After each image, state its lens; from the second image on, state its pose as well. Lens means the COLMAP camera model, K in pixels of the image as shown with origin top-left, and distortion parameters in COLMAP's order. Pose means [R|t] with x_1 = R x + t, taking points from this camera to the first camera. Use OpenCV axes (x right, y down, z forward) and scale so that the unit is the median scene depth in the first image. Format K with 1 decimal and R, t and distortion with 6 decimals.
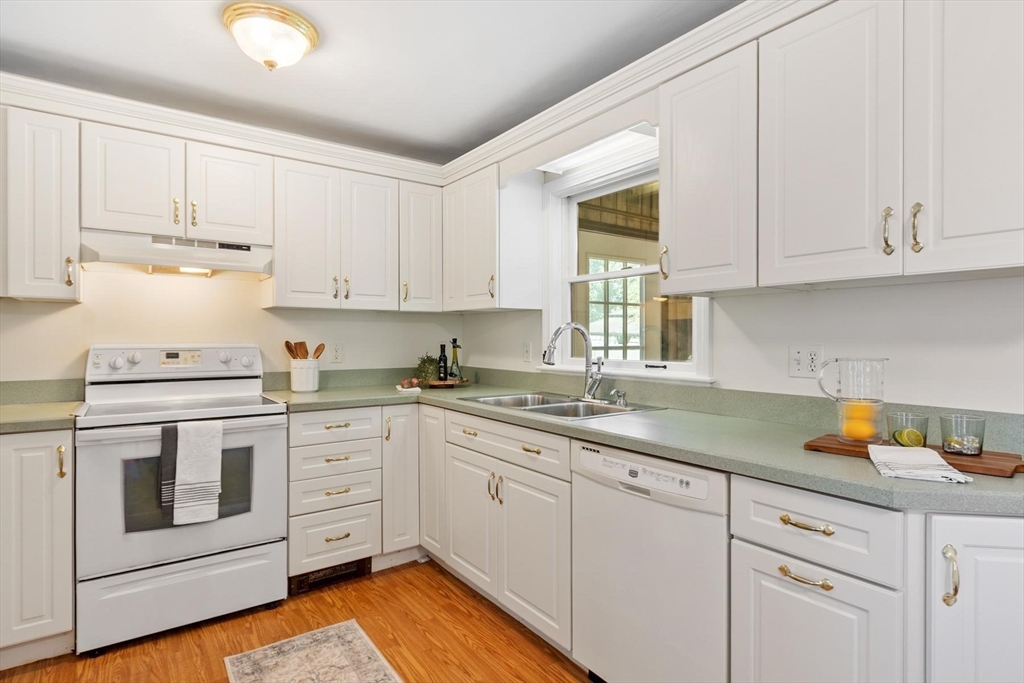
lens RADIAL K [[533.3, 0, 513.5], [0, 533.3, 342.9], [0, 0, 1]] dist [0.000018, -0.001823]
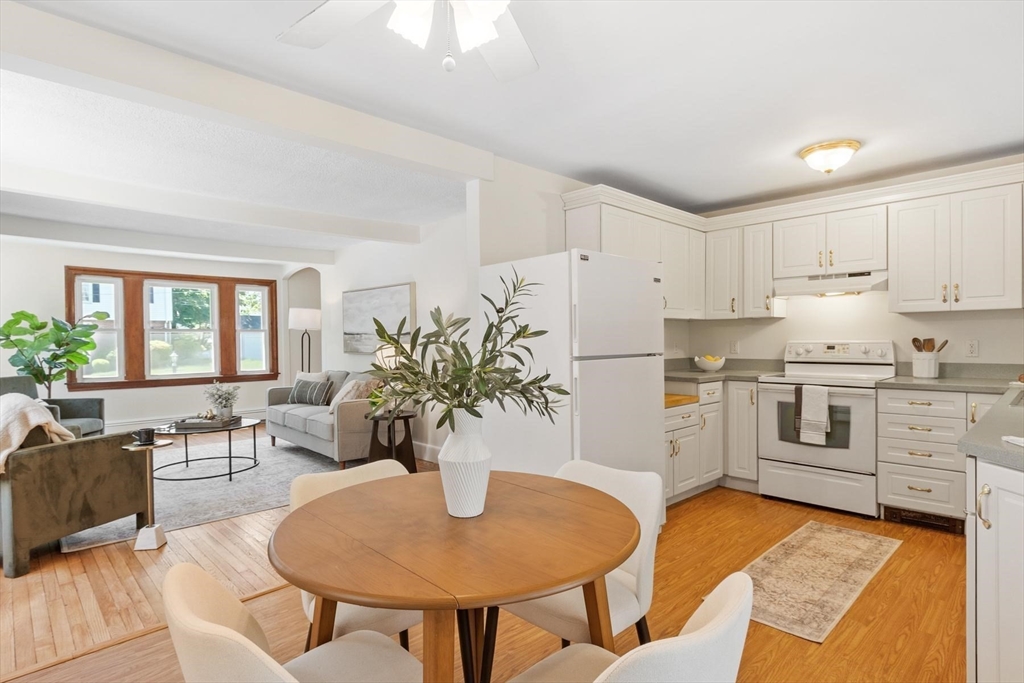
lens RADIAL K [[533.3, 0, 512.1], [0, 533.3, 344.0], [0, 0, 1]] dist [0.000018, -0.001823]
pose [[0.144531, 0.003234, -0.989495, 0.831938], [-0.000836, 0.999995, 0.003147, 0.009089], [0.989500, 0.000372, 0.144533, -0.172754]]
